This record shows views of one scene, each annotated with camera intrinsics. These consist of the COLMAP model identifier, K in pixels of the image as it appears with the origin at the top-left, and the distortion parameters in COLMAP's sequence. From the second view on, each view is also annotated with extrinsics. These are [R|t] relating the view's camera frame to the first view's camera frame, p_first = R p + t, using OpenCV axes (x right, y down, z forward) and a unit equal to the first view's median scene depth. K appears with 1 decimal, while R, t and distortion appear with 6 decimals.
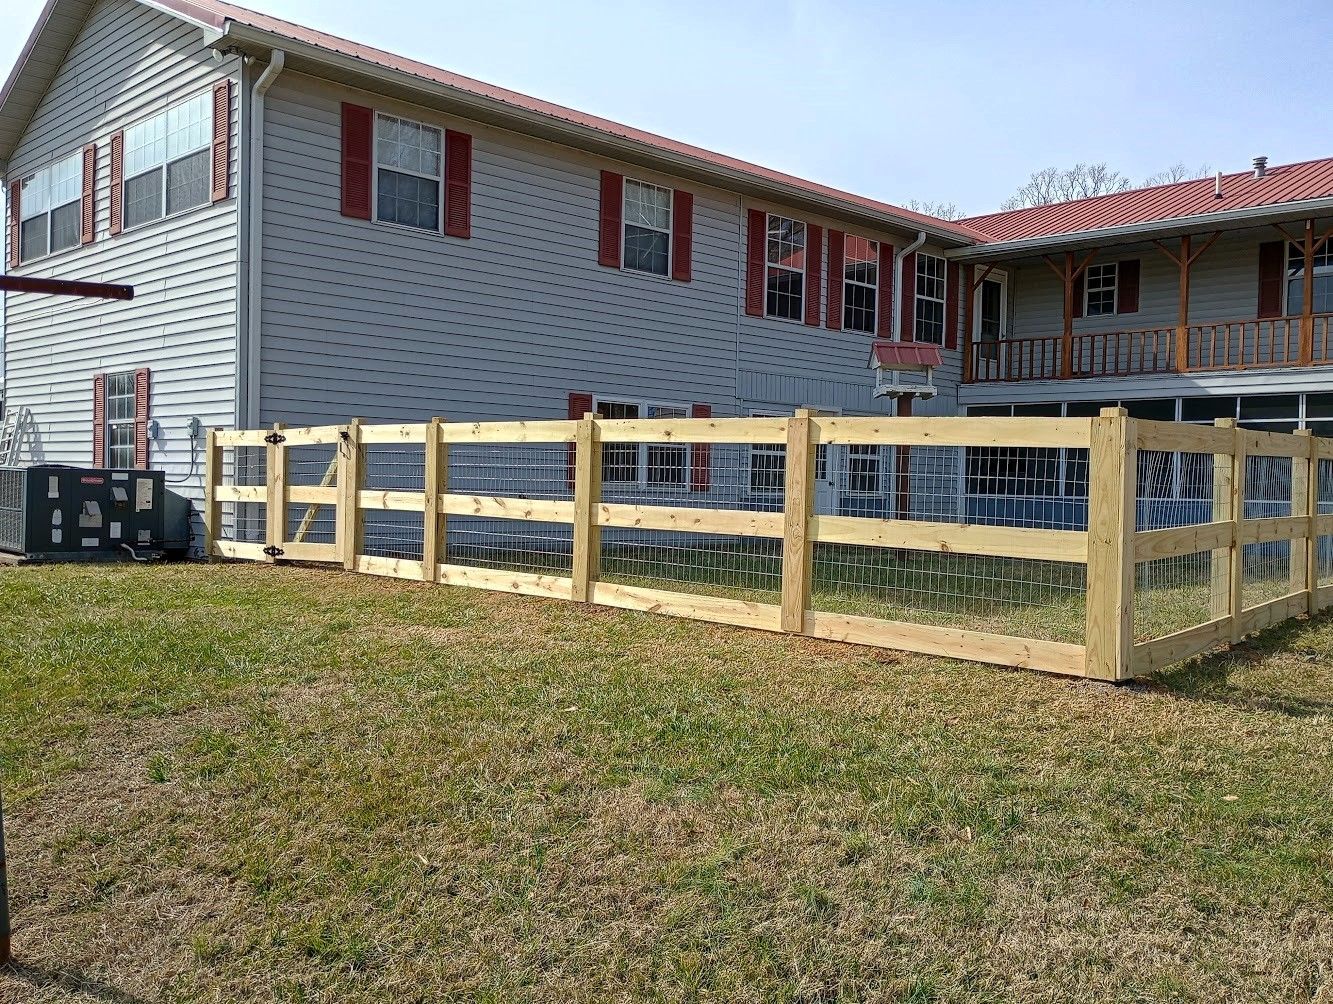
lens RADIAL K [[1246.3, 0, 666.6], [0, 1246.3, 504.1], [0, 0, 1]] dist [0.030294, 0.000000]
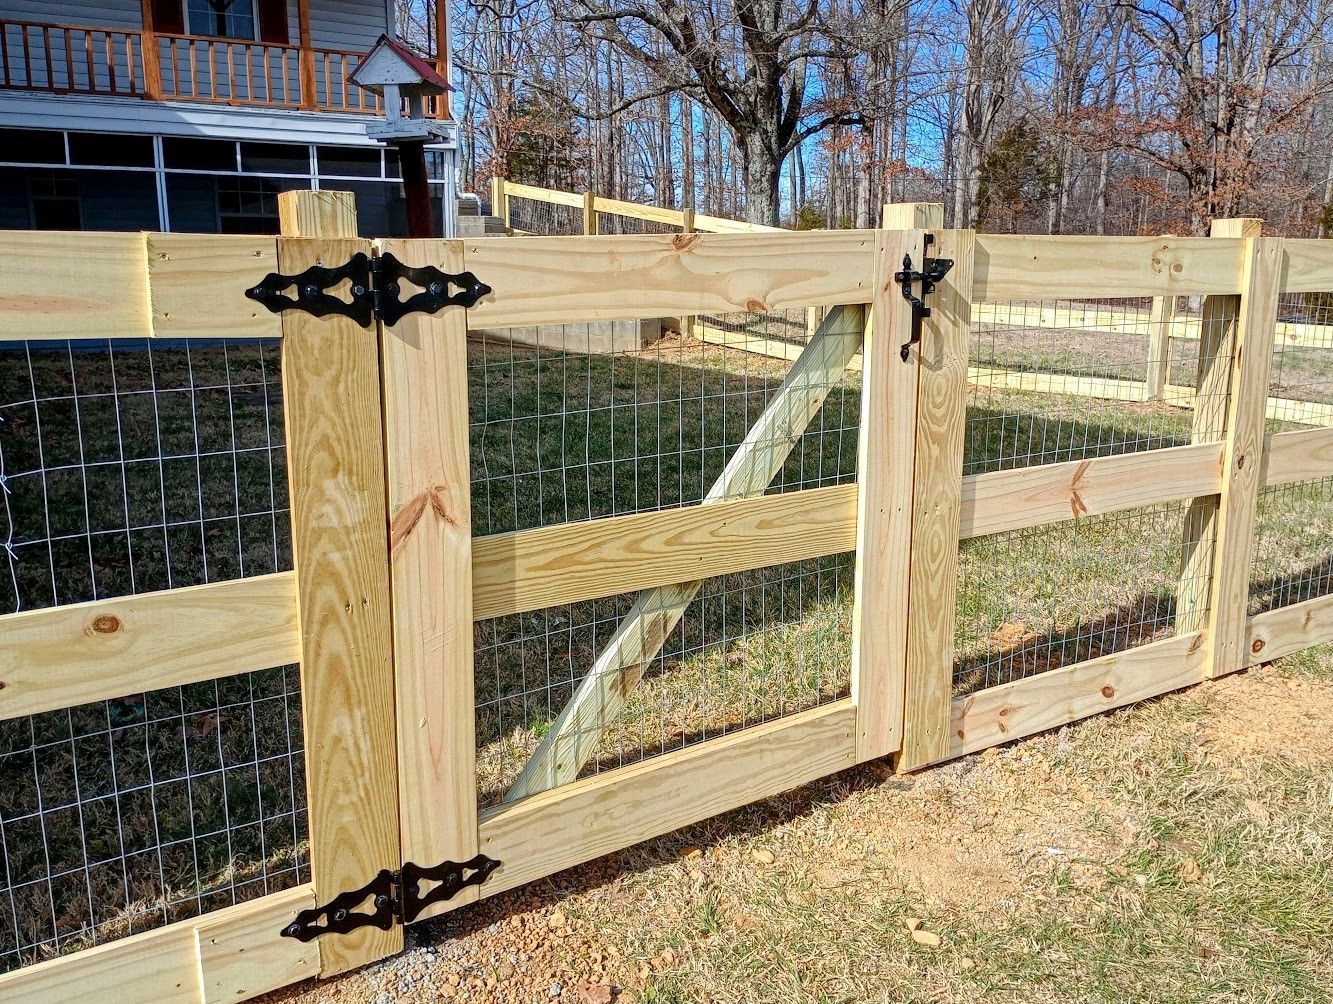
lens RADIAL K [[1246.3, 0, 667.4], [0, 1246.3, 502.2], [0, 0, 1]] dist [0.030294, 0.000000]
pose [[0.166965, -0.223530, 0.960290, -0.316206], [0.009221, 0.974273, 0.225181, -0.041231], [-0.985920, -0.028743, 0.164731, 0.618777]]
